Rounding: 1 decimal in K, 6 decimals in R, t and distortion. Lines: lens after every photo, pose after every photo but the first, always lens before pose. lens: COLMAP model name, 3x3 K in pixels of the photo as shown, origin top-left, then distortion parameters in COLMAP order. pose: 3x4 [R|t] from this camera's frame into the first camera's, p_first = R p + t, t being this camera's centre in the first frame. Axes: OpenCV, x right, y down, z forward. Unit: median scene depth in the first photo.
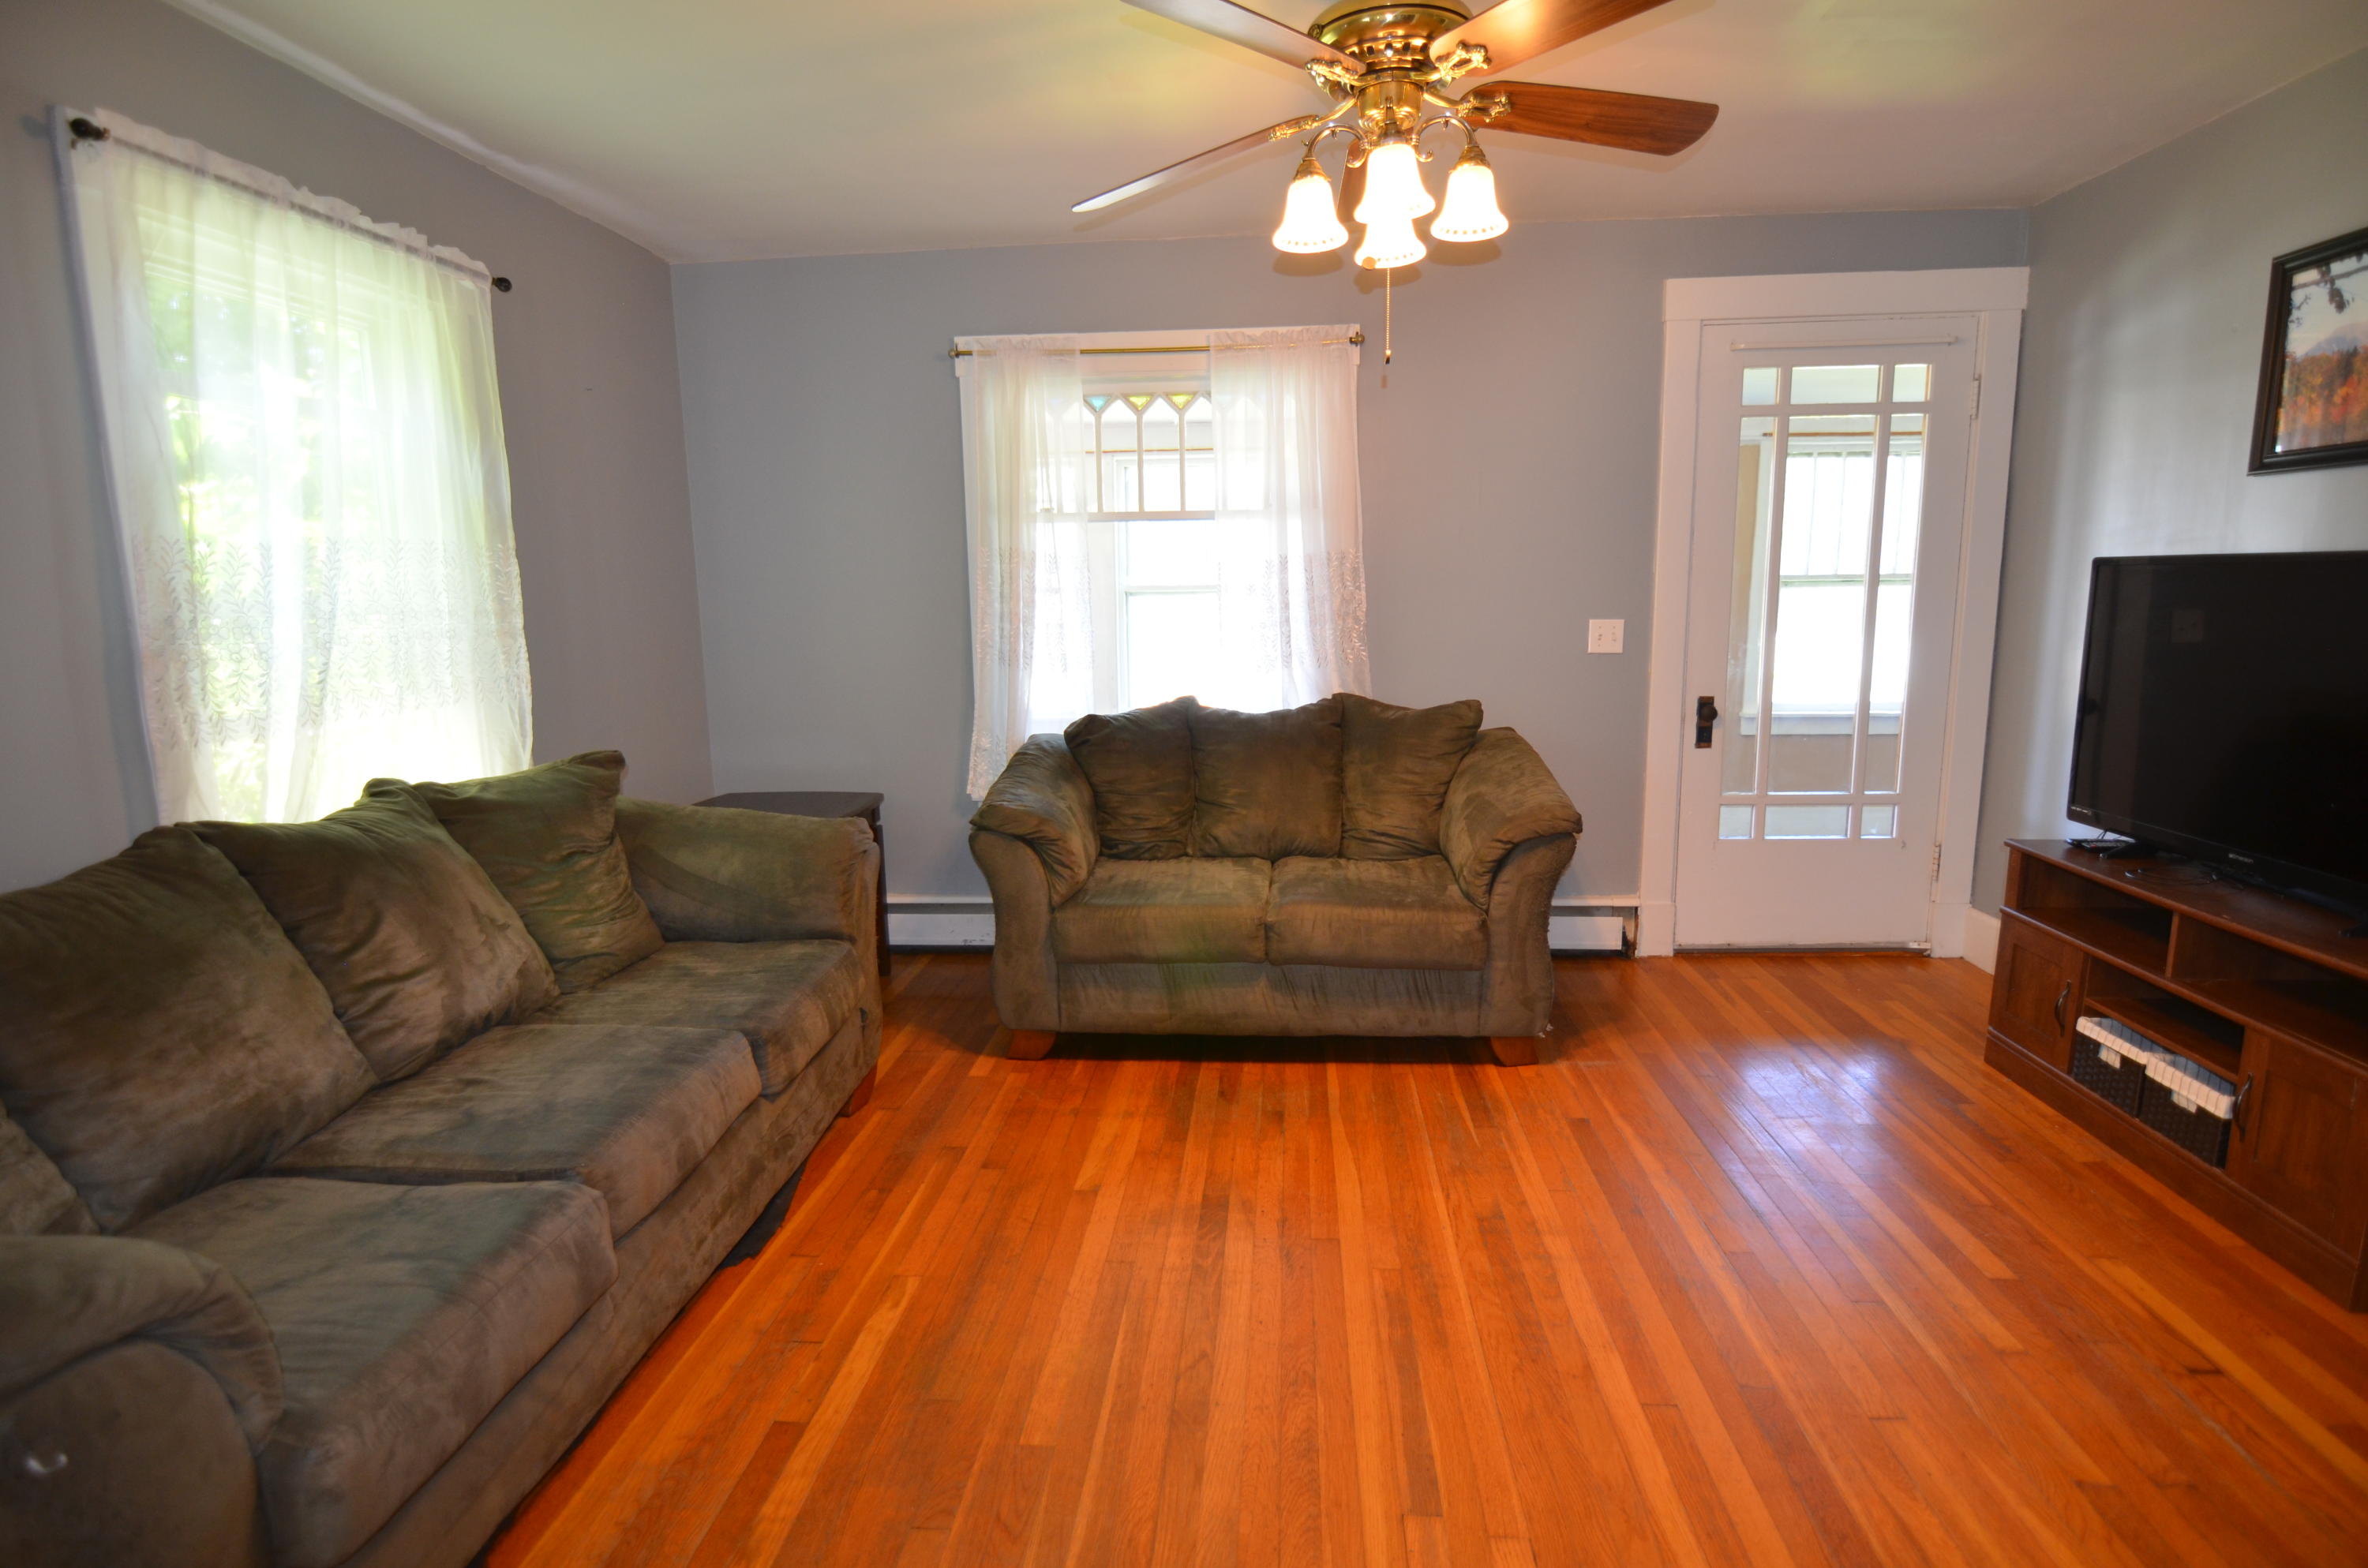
lens RADIAL K [[1174.2, 0, 1184.0], [0, 1174.2, 784.0], [0, 0, 1]] dist [-0.017760, -0.000085]
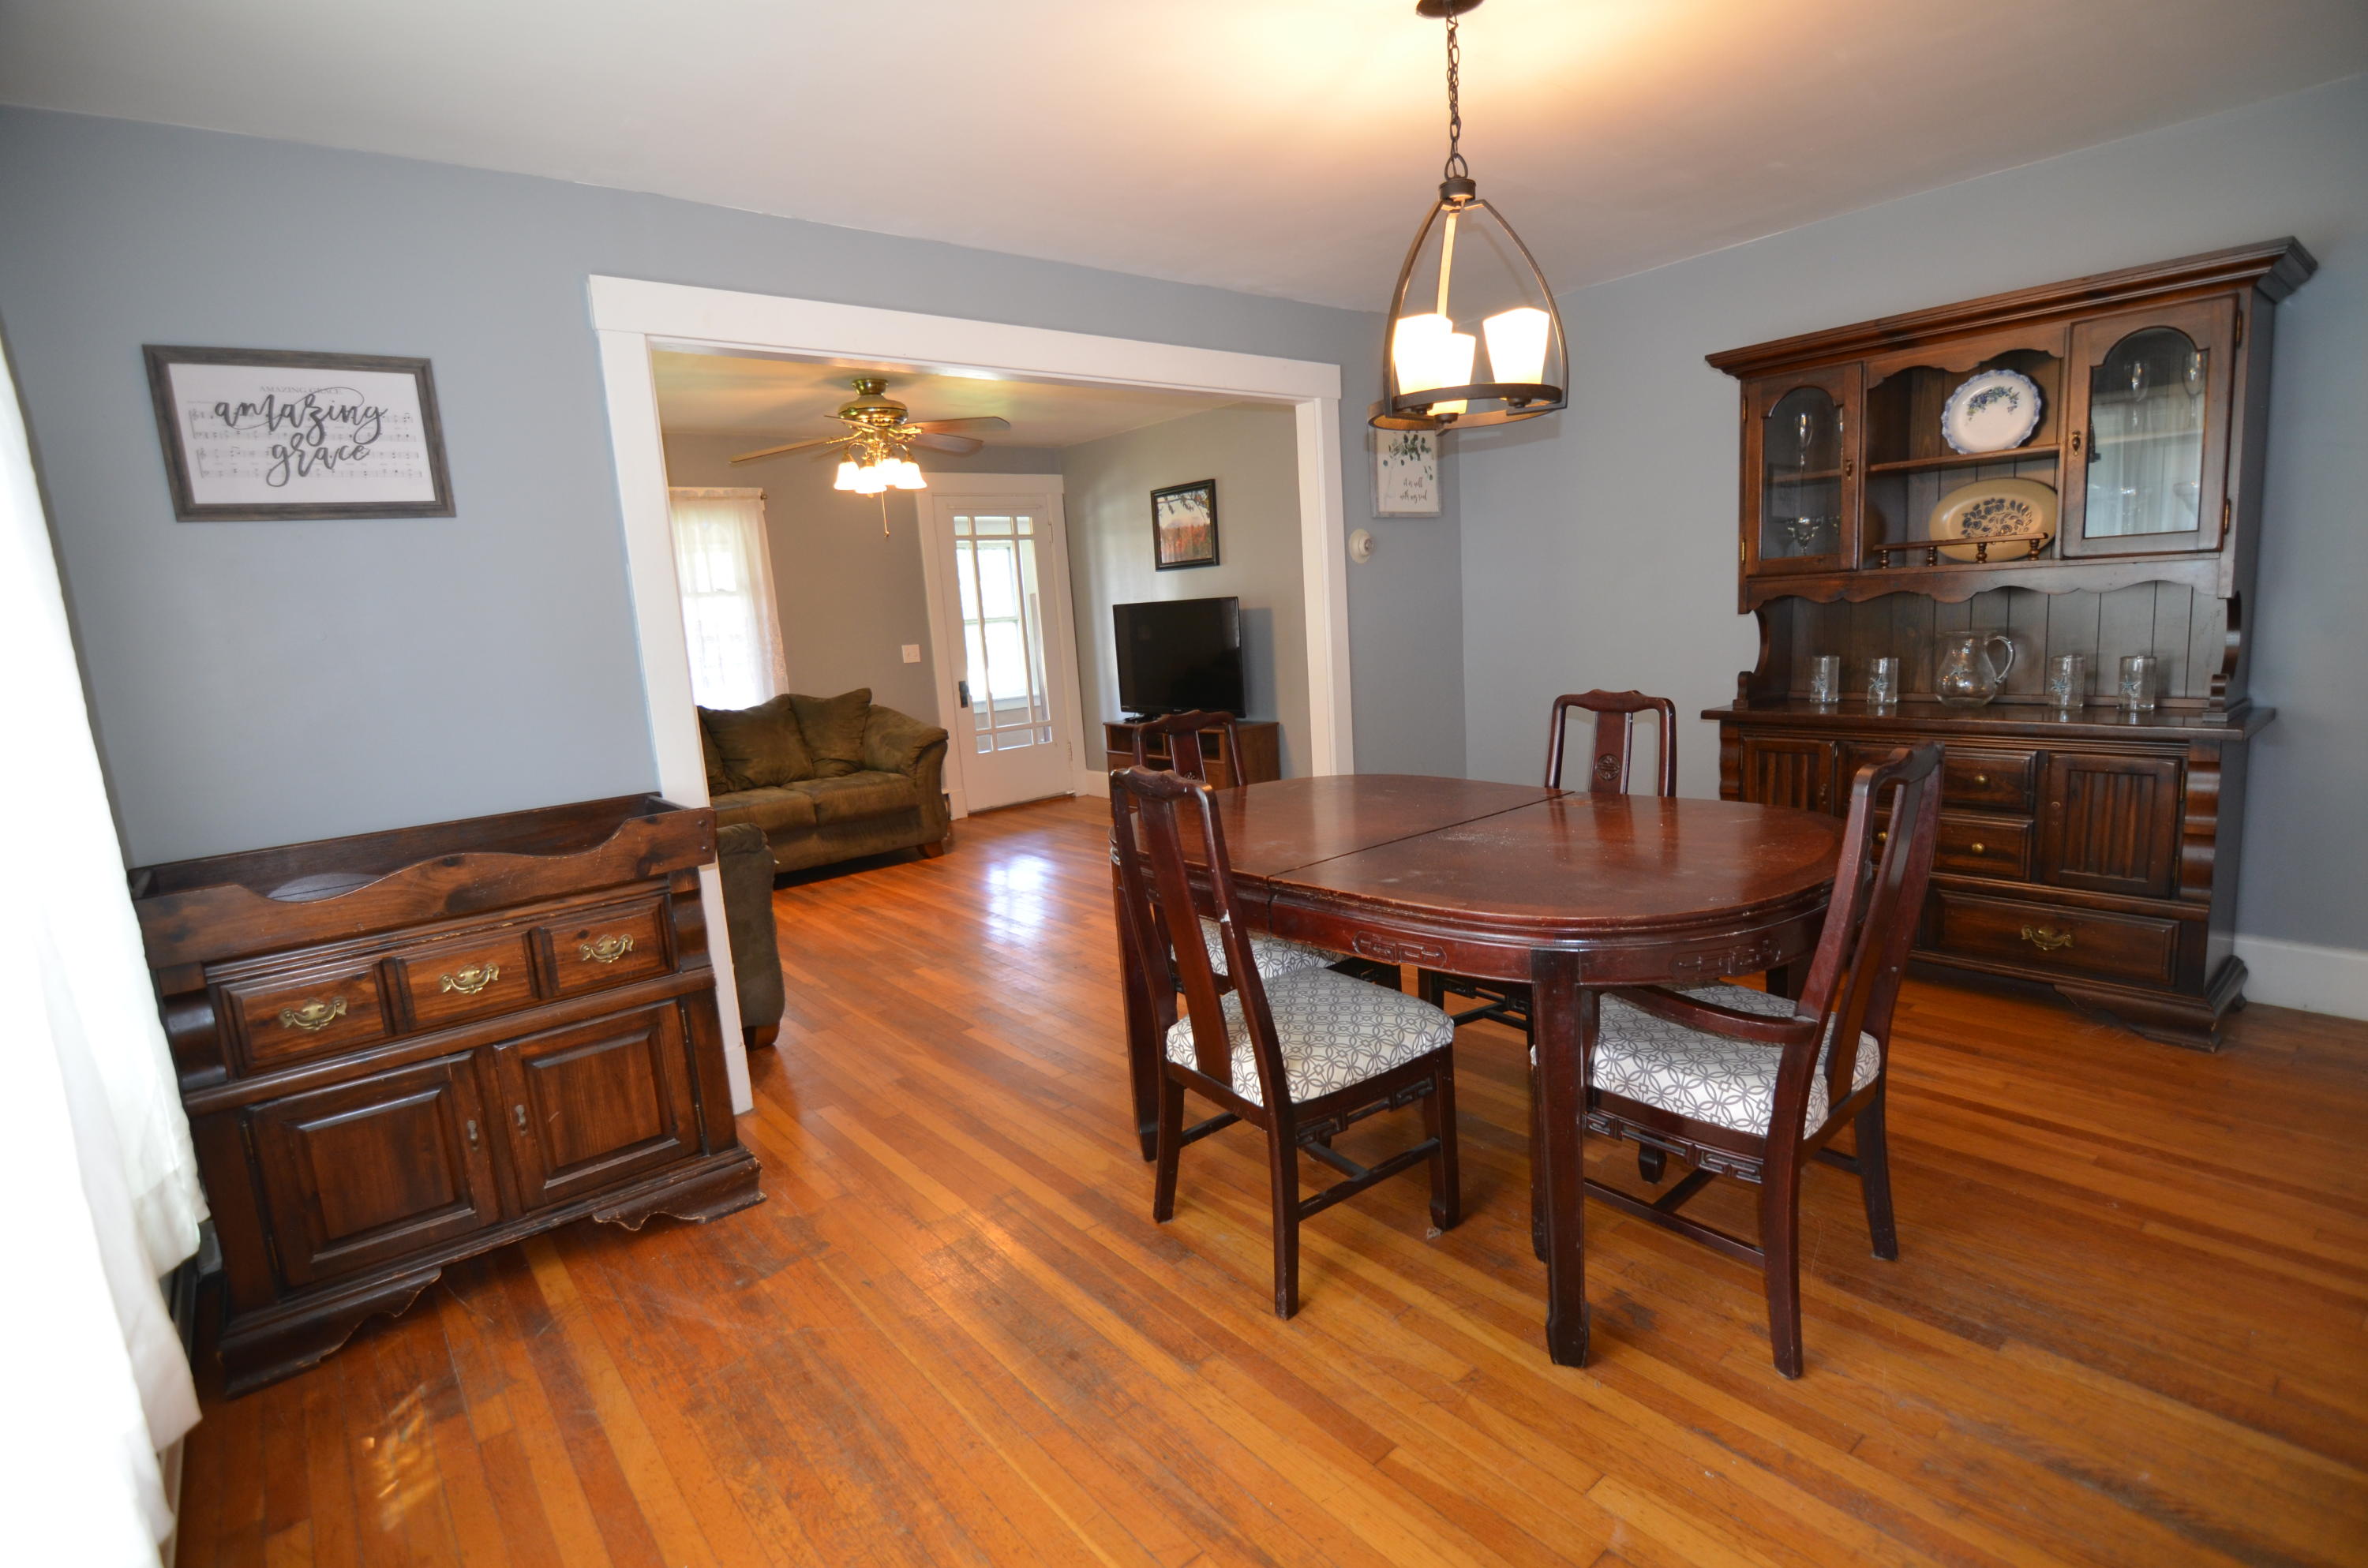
lens RADIAL K [[1137.7, 0, 1184.0], [0, 1137.7, 784.0], [0, 0, 1]] dist [0.000689, 0.000012]
pose [[0.718994, -0.134090, 0.681958, -0.702502], [0.163199, 0.986351, 0.021880, 0.130316], [-0.675584, 0.095563, 0.731064, -0.724549]]
